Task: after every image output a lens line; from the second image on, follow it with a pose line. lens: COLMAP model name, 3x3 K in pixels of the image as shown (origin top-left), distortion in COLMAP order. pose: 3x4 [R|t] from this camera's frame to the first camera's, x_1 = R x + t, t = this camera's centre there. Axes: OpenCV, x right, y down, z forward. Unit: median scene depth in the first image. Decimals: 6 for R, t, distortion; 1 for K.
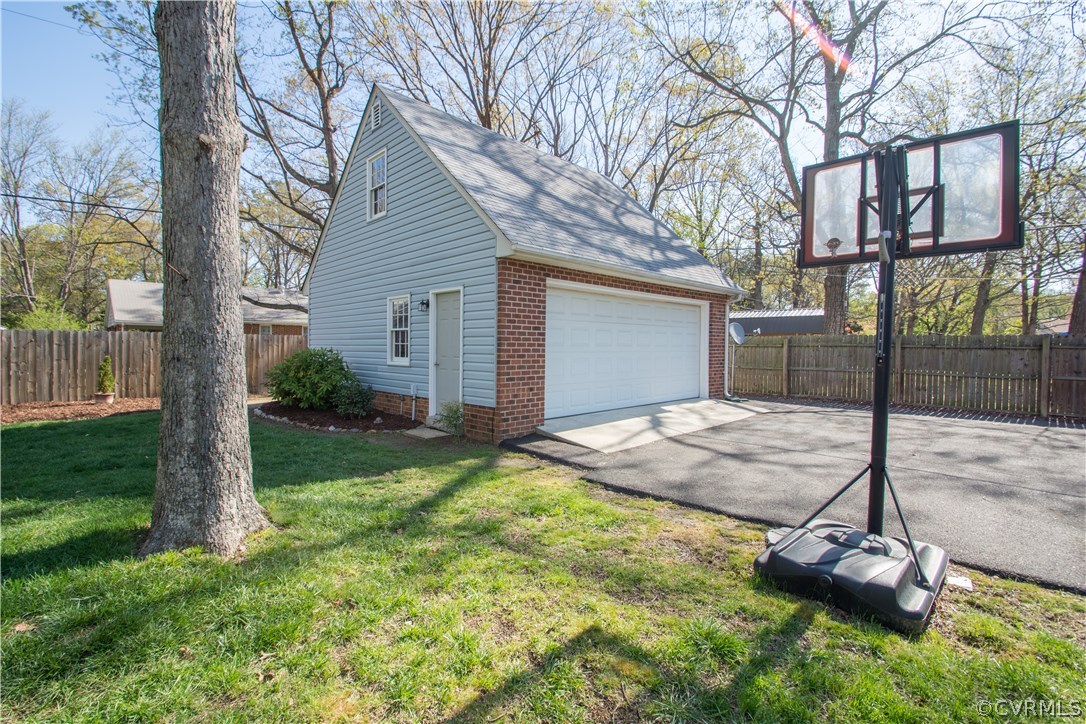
lens RADIAL K [[477.6, 0, 537.7], [0, 477.6, 358.9], [0, 0, 1]] dist [0.012686, -0.013910]
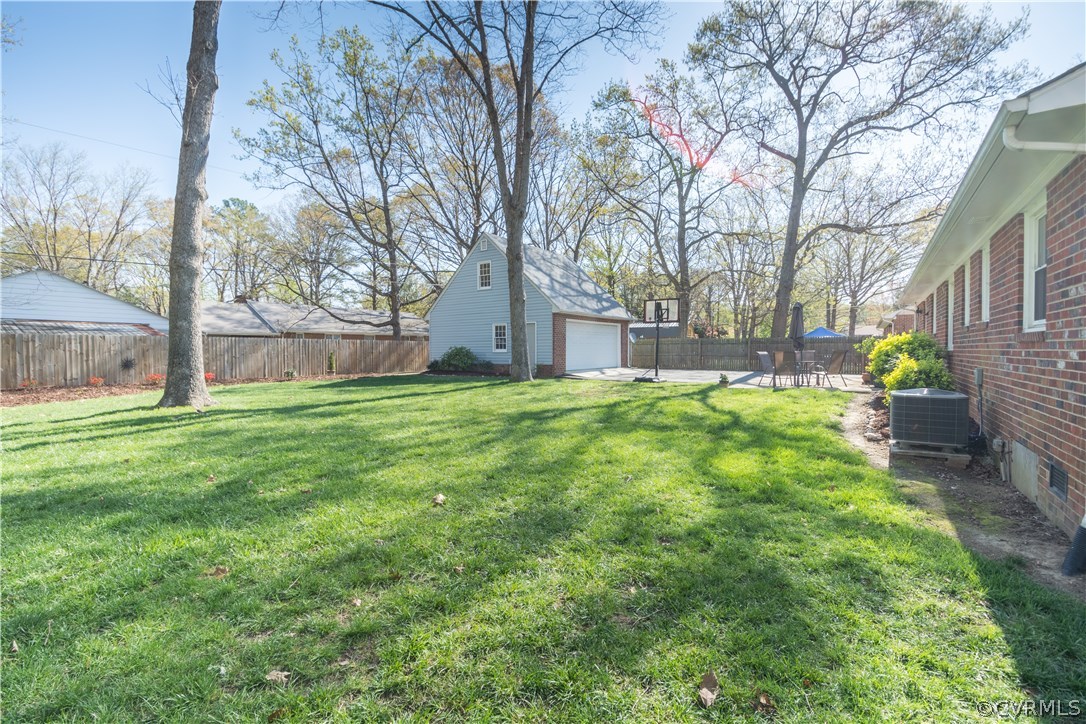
lens RADIAL K [[477.6, 0, 537.7], [0, 477.6, 358.9], [0, 0, 1]] dist [0.012686, -0.013910]
pose [[0.983243, -0.014336, 0.181733, -0.442127], [0.015912, 0.999847, -0.007215, 0.055108], [-0.181602, 0.009986, 0.983321, -1.155142]]
